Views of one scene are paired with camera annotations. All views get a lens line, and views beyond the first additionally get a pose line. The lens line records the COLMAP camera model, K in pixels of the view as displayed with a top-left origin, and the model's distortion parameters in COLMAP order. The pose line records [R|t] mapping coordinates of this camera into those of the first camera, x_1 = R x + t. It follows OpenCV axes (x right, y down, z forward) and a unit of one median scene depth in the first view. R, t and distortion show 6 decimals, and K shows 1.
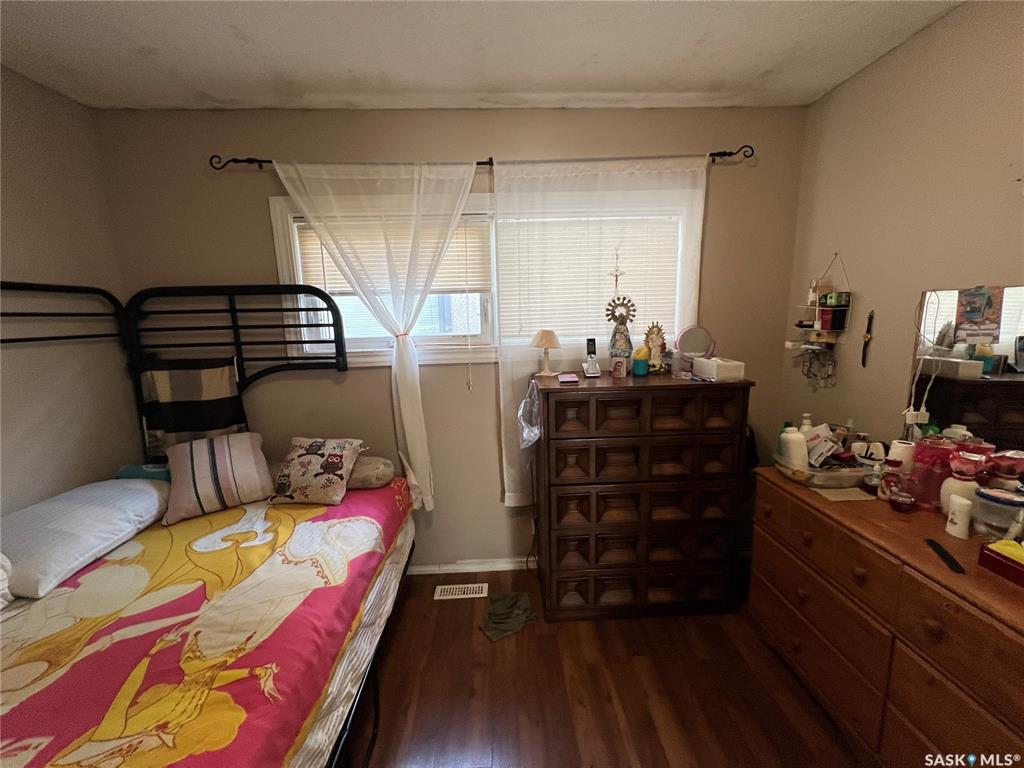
lens RADIAL K [[410.0, 0, 514.5], [0, 410.0, 385.1], [0, 0, 1]] dist [0.000645, -0.000233]
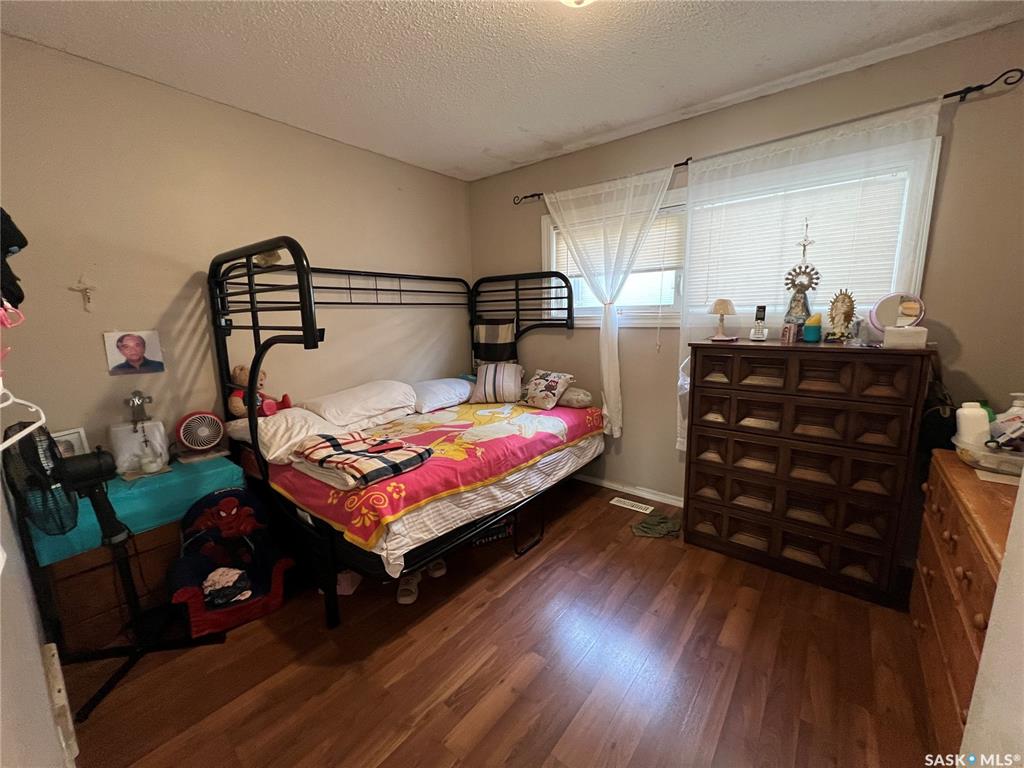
lens RADIAL K [[410.0, 0, 514.8], [0, 410.0, 385.4], [0, 0, 1]] dist [0.000645, -0.000233]
pose [[0.756157, 0.123041, -0.642719, 0.424247], [-0.109327, 0.992114, 0.061306, 0.103293], [0.645193, 0.023910, 0.763645, -0.259311]]
